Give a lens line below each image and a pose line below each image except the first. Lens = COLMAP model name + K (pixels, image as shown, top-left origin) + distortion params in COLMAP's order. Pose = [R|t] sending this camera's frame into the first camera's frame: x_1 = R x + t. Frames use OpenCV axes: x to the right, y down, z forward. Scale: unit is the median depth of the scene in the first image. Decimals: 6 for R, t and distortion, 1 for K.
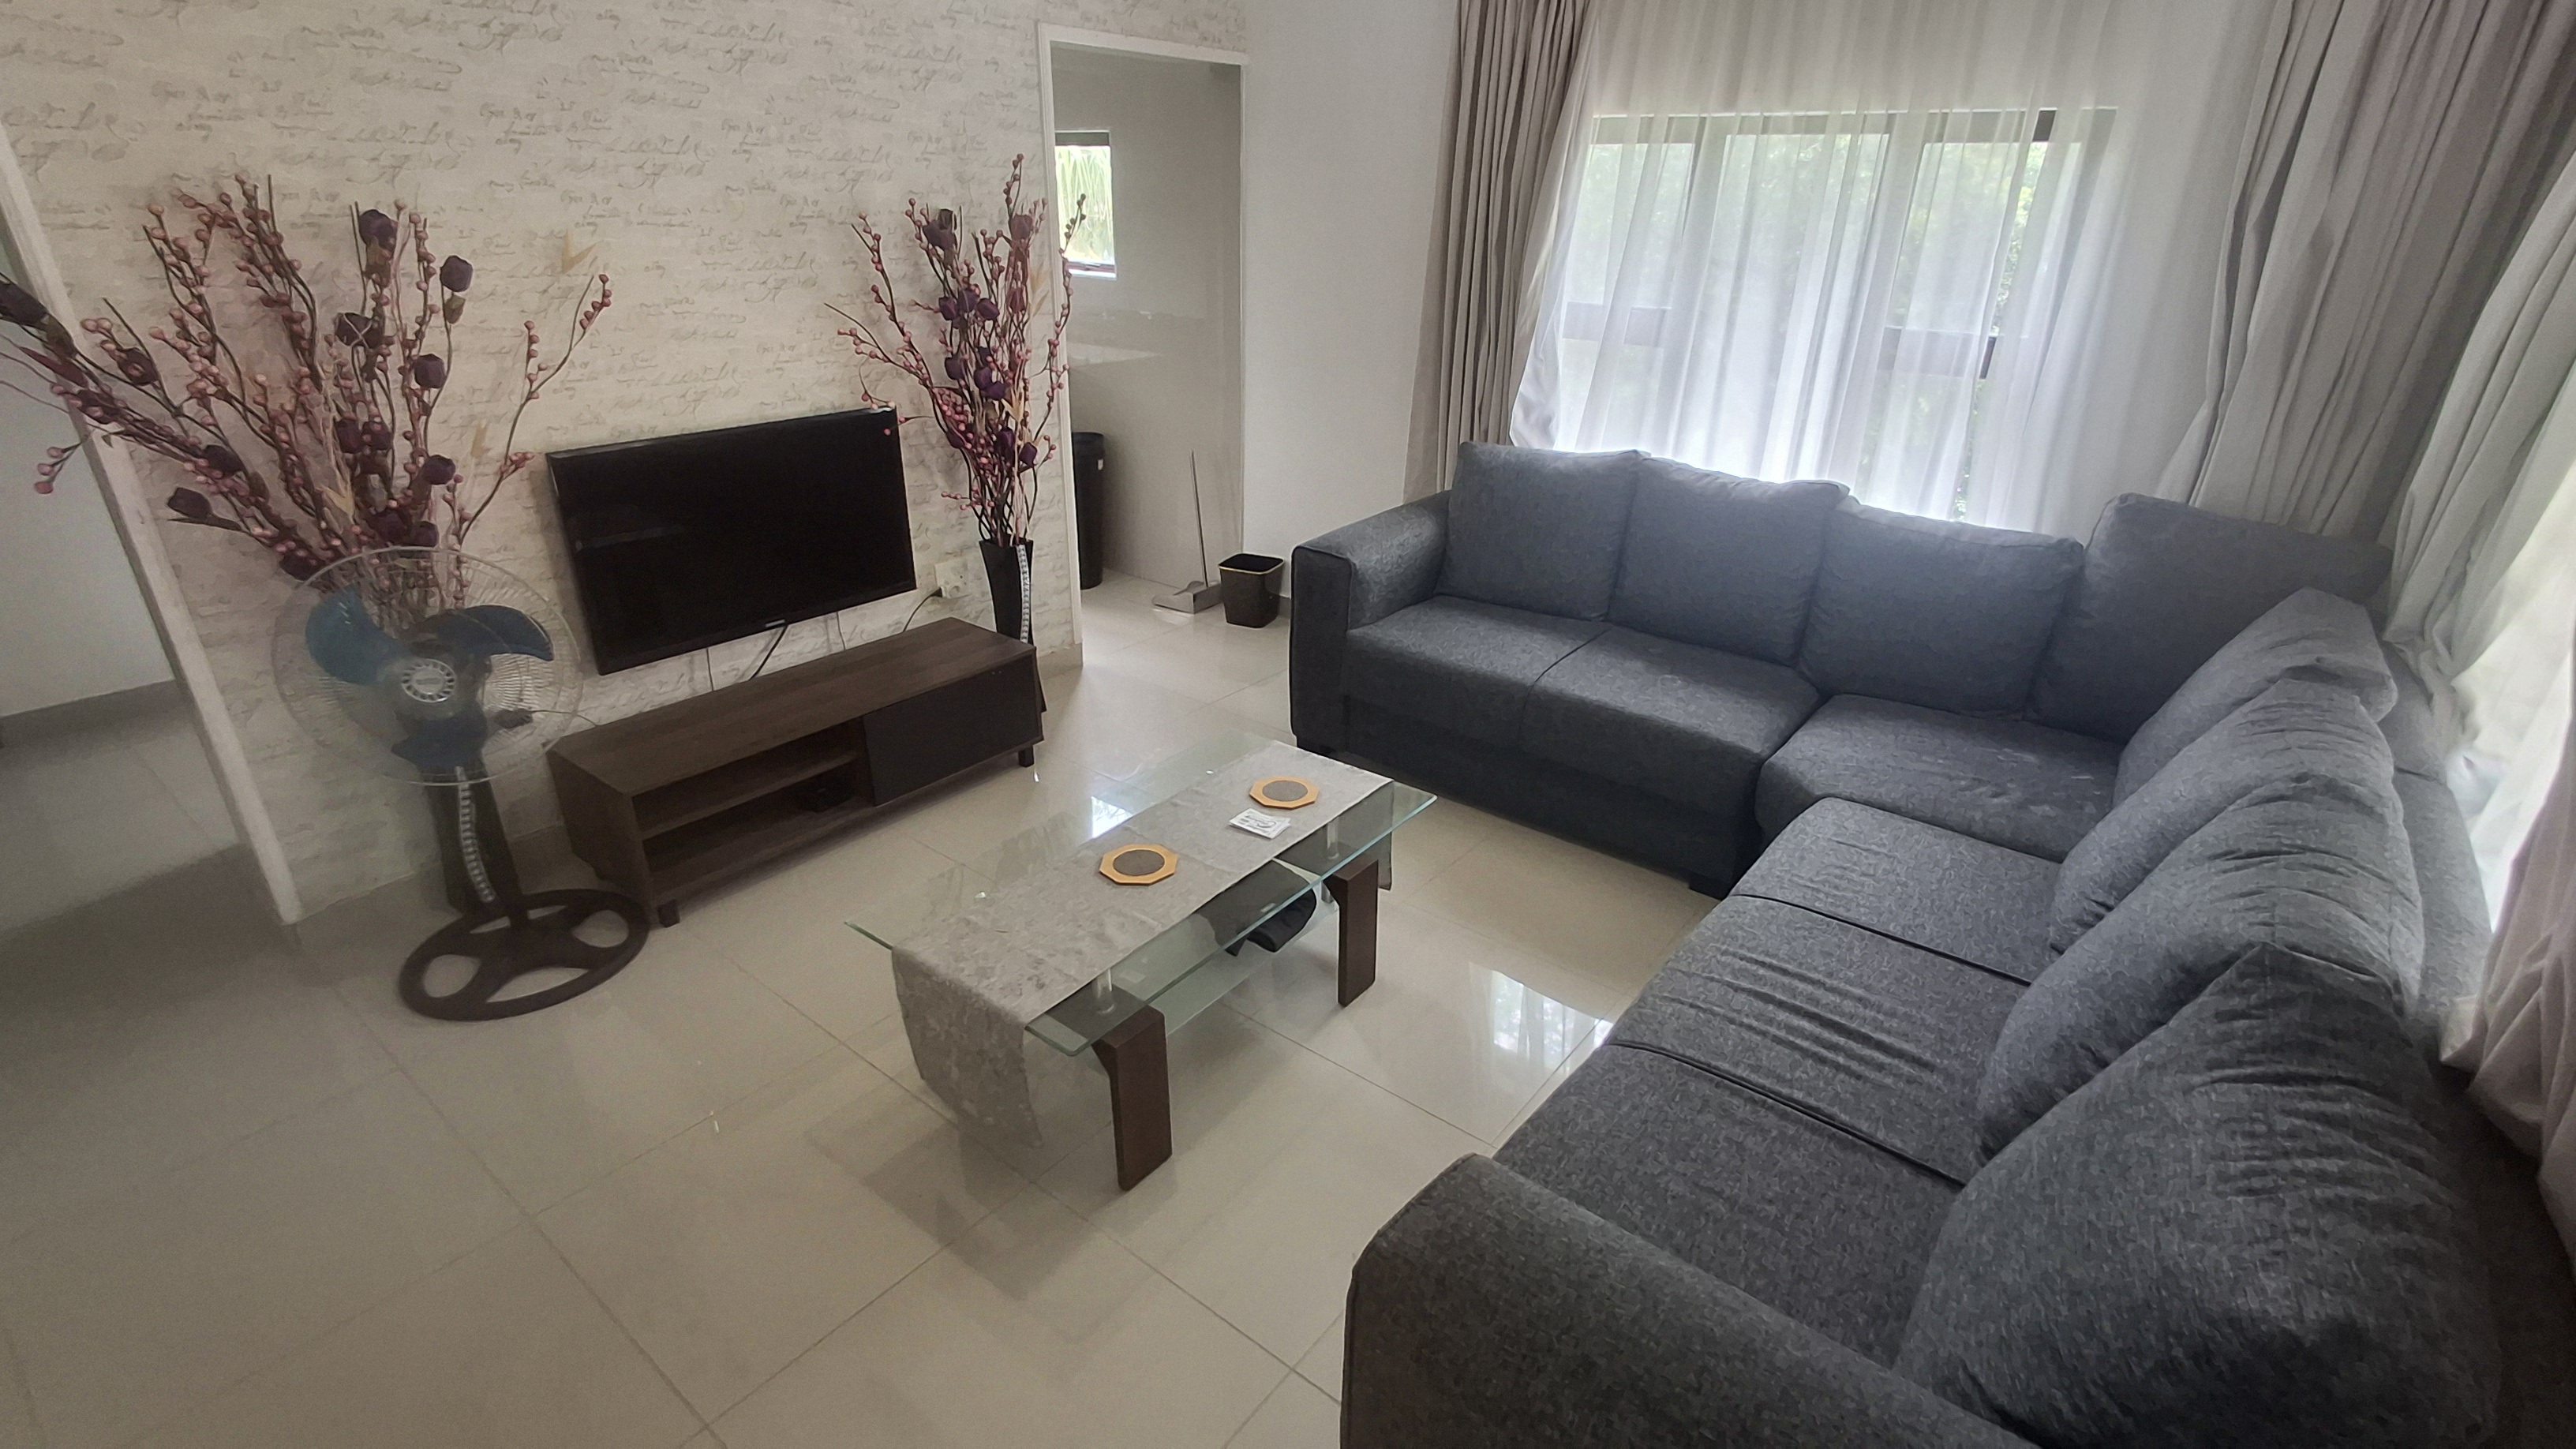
lens RADIAL K [[1185.4, 0, 1288.0], [0, 1185.4, 724.5], [0, 0, 1]] dist [-0.001389, 0.015720]
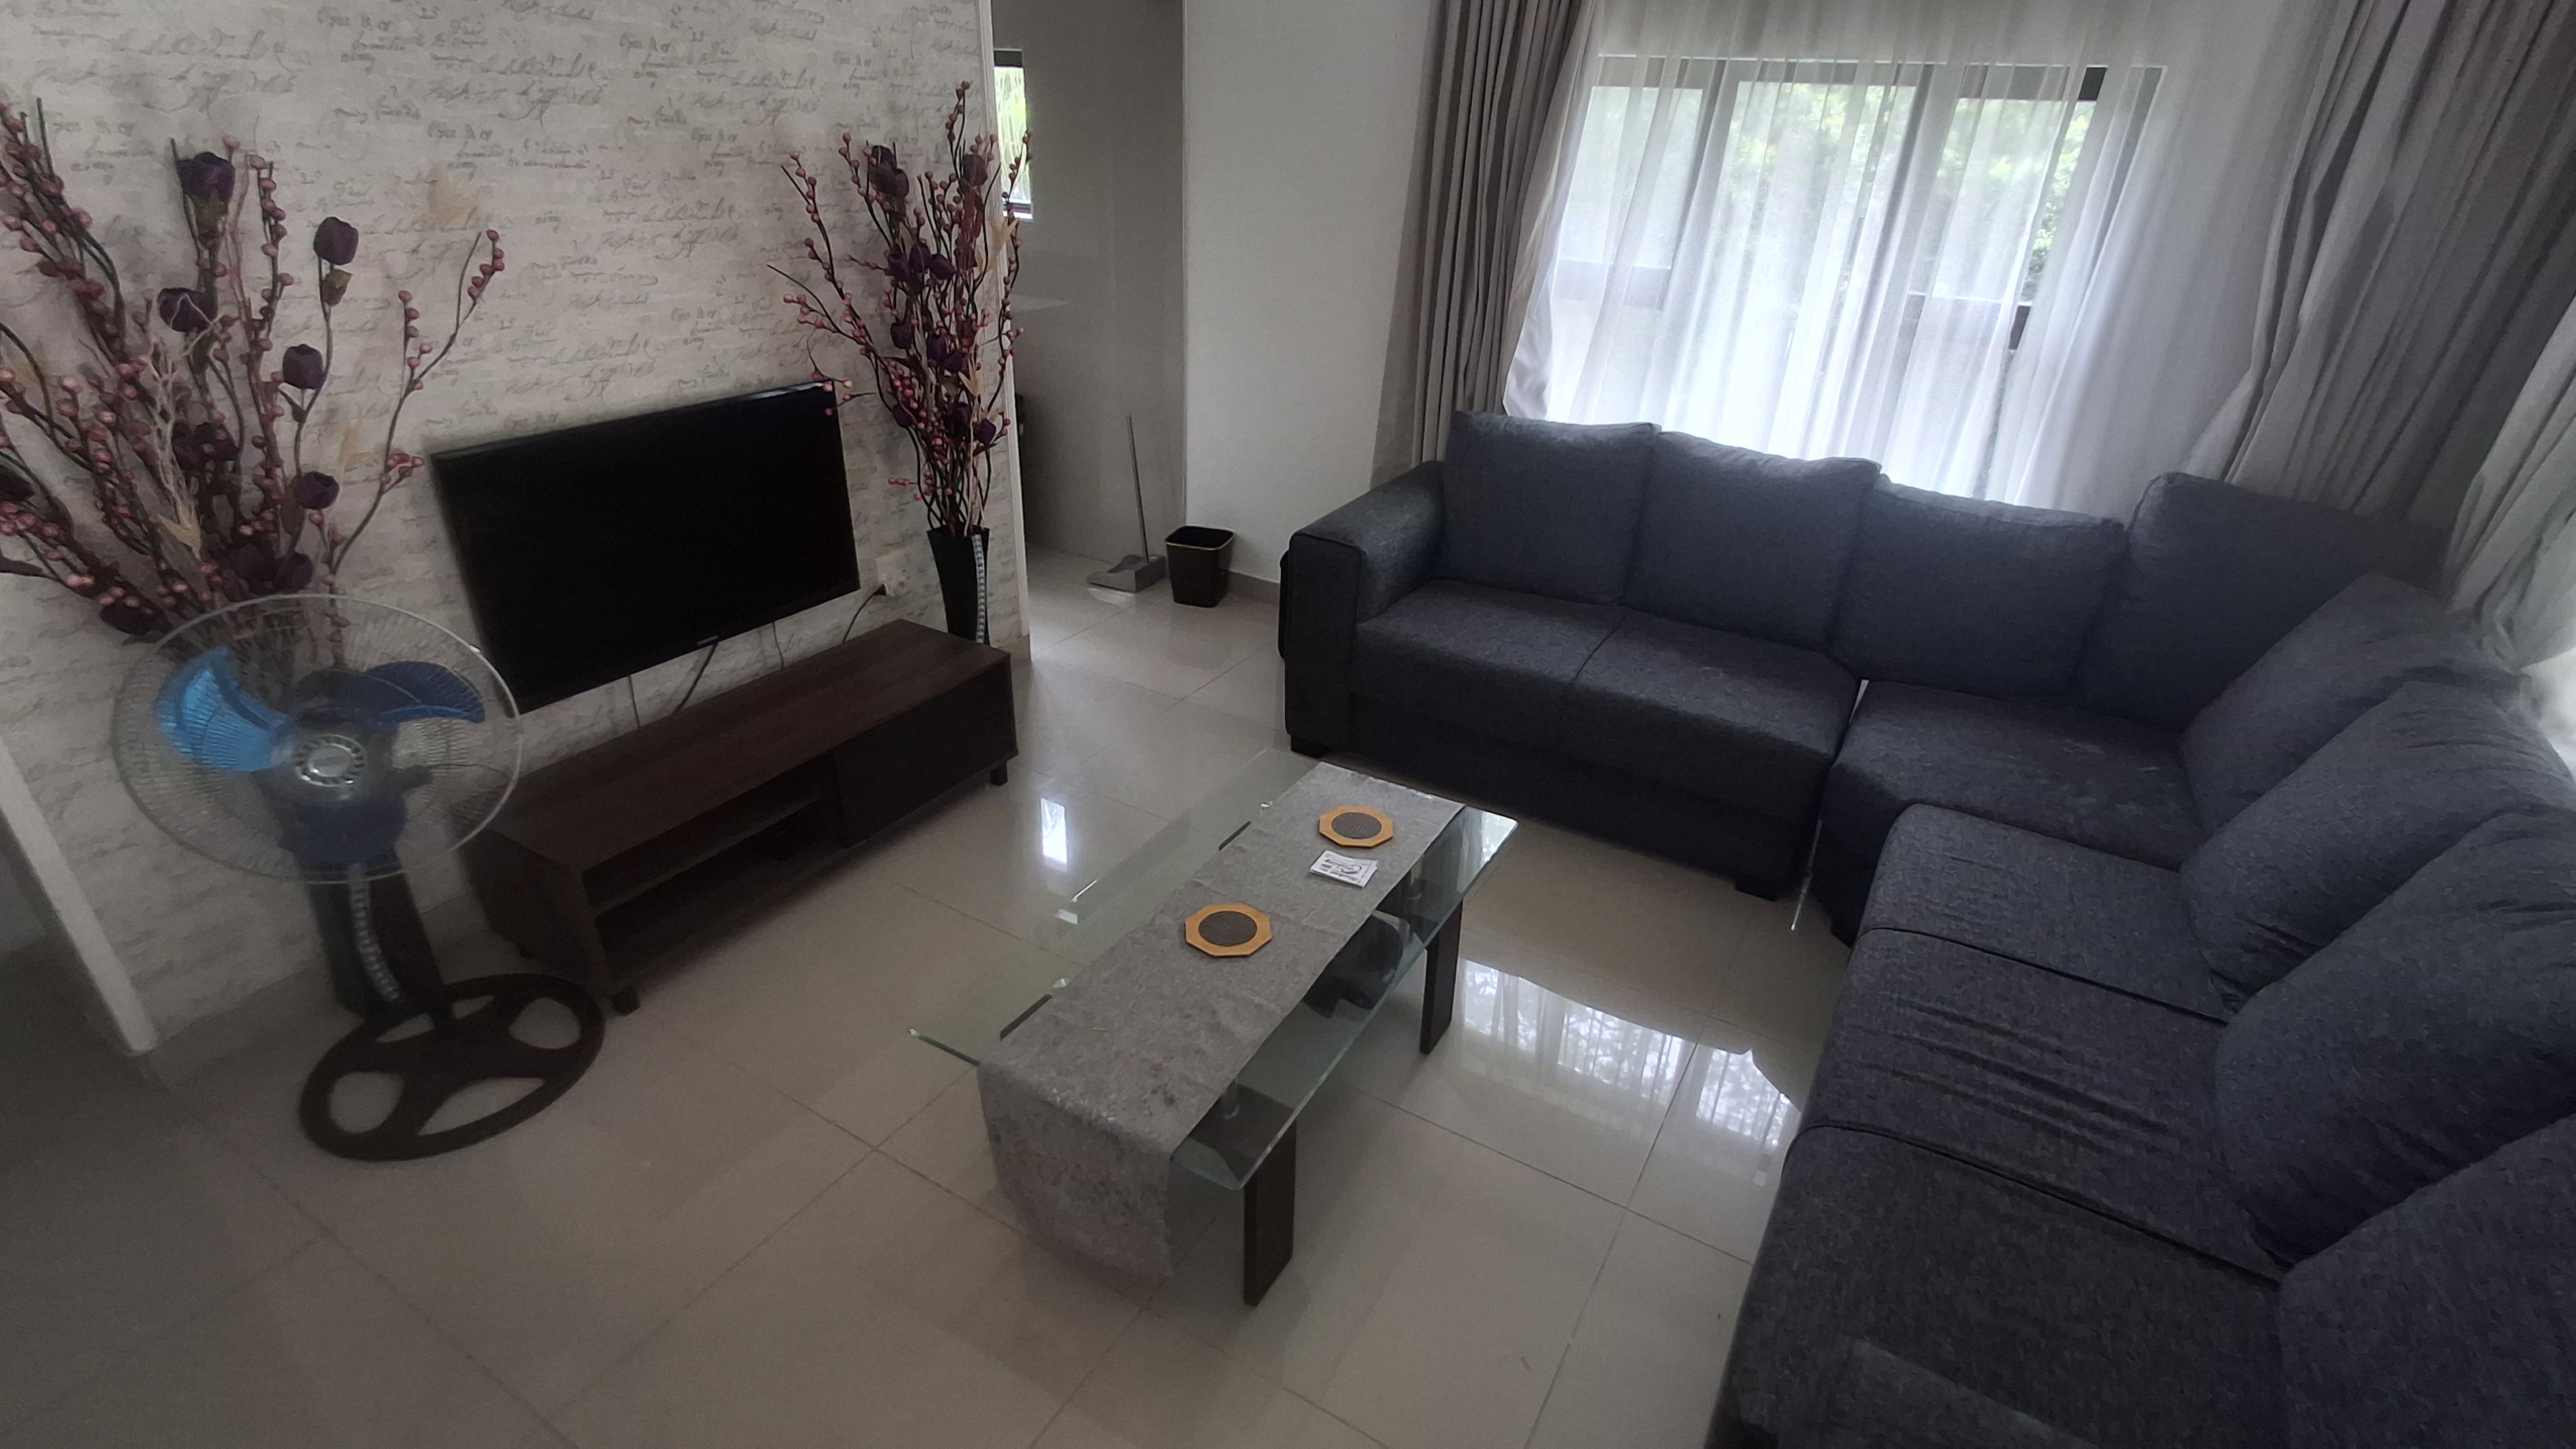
lens RADIAL K [[1194.0, 0, 1278.5], [0, 1194.0, 732.8], [0, 0, 1]] dist [-0.004305, 0.013830]
pose [[0.990921, -0.043764, 0.127125, -0.158382], [0.035992, 0.997377, 0.062803, -0.067203], [-0.129540, -0.057657, 0.989896, 0.102440]]
